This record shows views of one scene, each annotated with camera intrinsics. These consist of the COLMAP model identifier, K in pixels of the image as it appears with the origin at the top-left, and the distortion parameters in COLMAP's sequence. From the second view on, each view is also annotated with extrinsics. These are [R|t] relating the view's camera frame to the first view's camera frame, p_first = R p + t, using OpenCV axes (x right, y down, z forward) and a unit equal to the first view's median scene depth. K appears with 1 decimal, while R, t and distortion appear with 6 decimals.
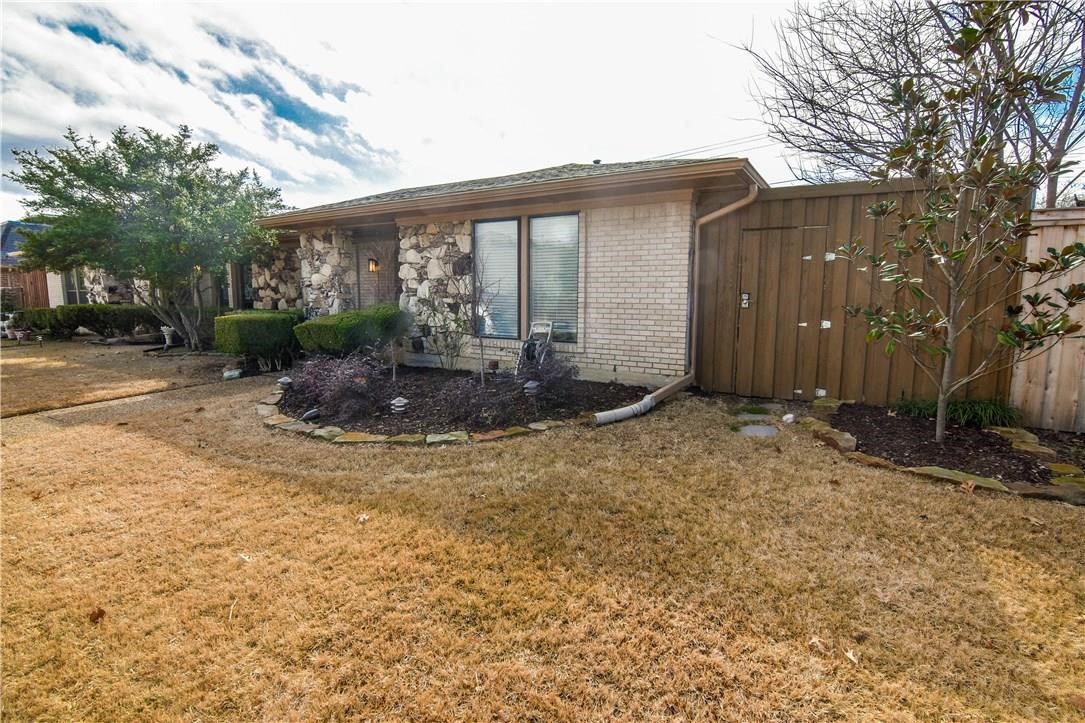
lens RADIAL K [[524.2, 0, 543.5], [0, 524.2, 362.1], [0, 0, 1]] dist [-0.023094, 0.000369]
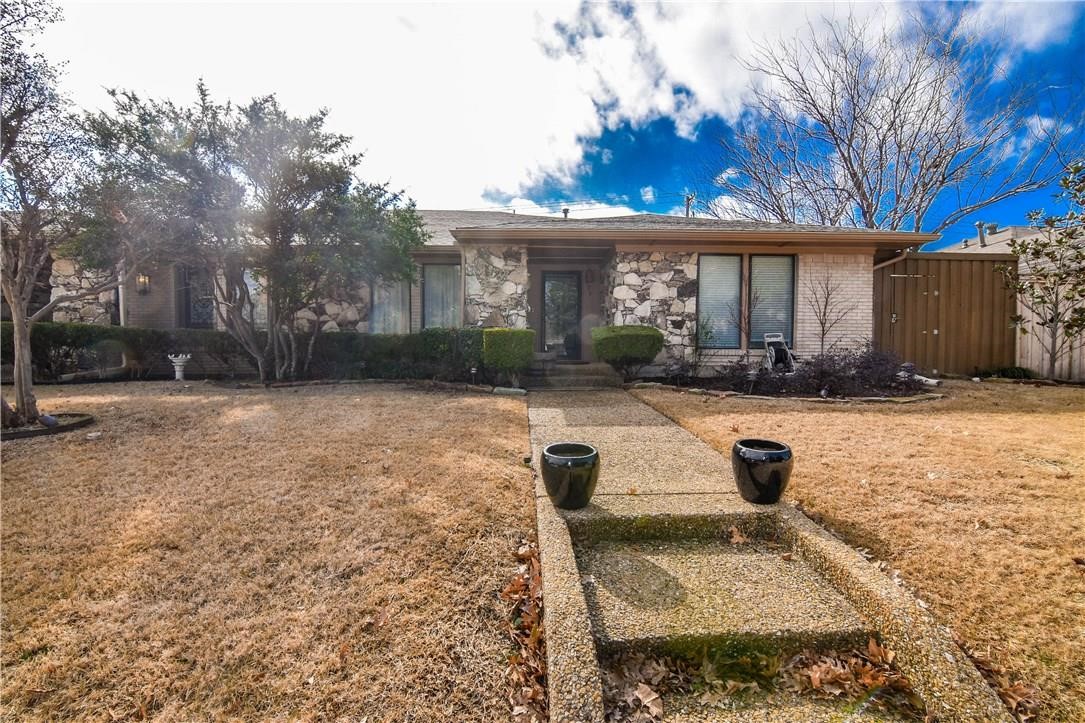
lens RADIAL K [[524.2, 0, 540.4], [0, 524.2, 359.8], [0, 0, 1]] dist [-0.023094, 0.000369]
pose [[0.846183, -0.018578, 0.532569, -1.049194], [0.067789, 0.995026, -0.072998, 0.039994], [-0.528564, 0.097872, 0.843233, 0.177284]]
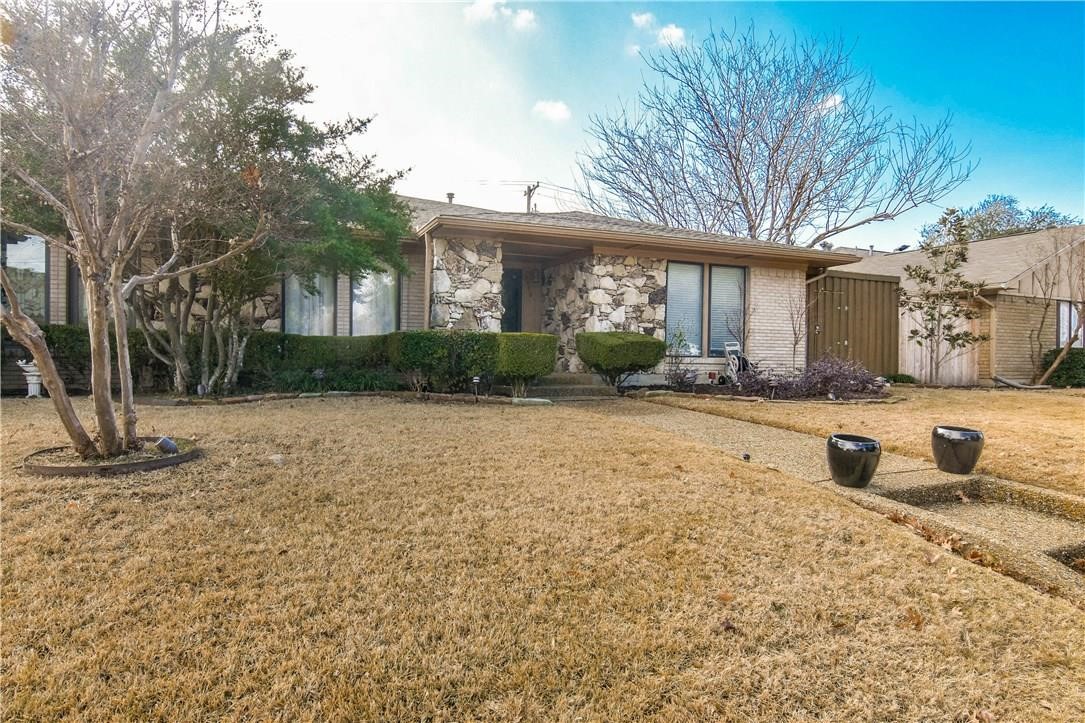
lens RADIAL K [[634.4, 0, 542.6], [0, 634.4, 360.1], [0, 0, 1]] dist [-0.017473, -0.000905]
pose [[0.593142, -0.006239, 0.805074, -1.414088], [0.091082, 0.994070, -0.059401, 0.019706], [-0.799929, 0.108561, 0.590193, 0.368509]]
